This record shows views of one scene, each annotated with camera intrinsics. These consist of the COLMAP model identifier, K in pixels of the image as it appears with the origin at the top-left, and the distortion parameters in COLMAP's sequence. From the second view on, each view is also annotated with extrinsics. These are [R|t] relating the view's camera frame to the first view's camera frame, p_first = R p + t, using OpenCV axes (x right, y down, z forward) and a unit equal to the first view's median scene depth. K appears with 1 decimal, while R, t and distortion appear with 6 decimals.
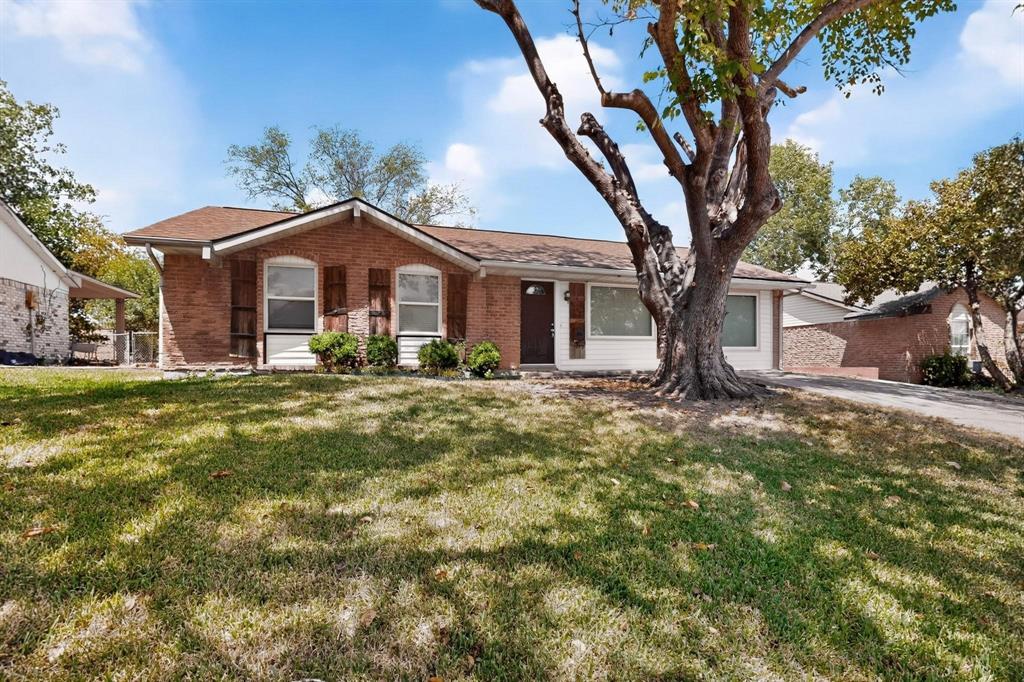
lens RADIAL K [[450.3, 0, 513.6], [0, 450.3, 342.6], [0, 0, 1]] dist [0.003552, -0.000114]
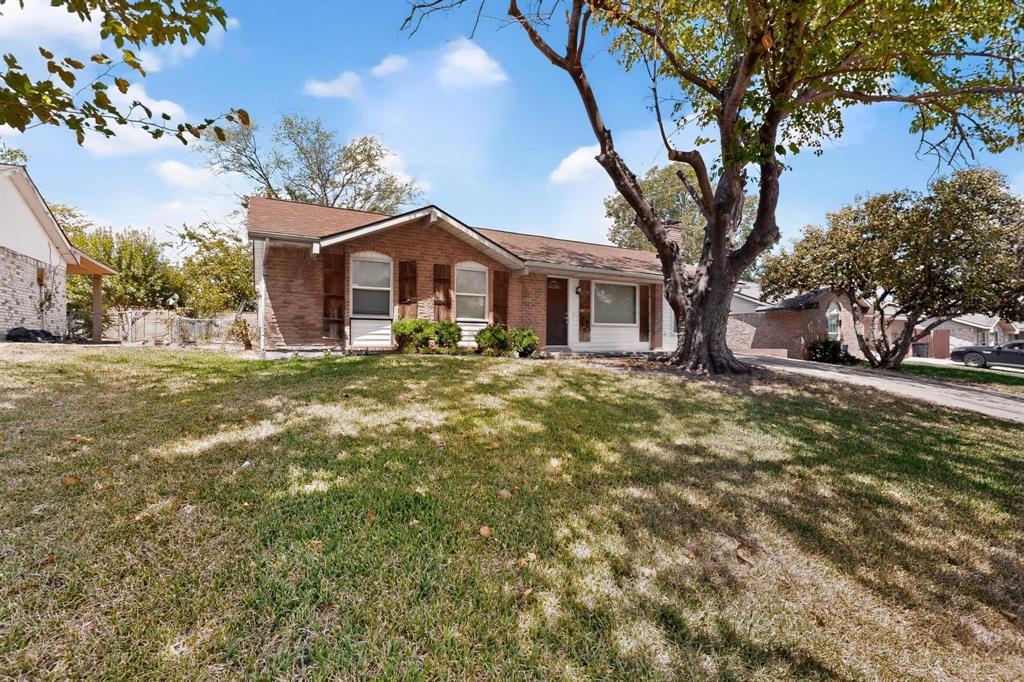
lens RADIAL K [[411.8, 0, 511.8], [0, 411.8, 320.7], [0, 0, 1]] dist [0.008539, 0.000017]
pose [[0.985693, 0.016803, 0.167711, -0.303964], [-0.016043, 0.999854, -0.005886, -0.014151], [-0.167786, 0.003111, 0.985819, -0.095813]]
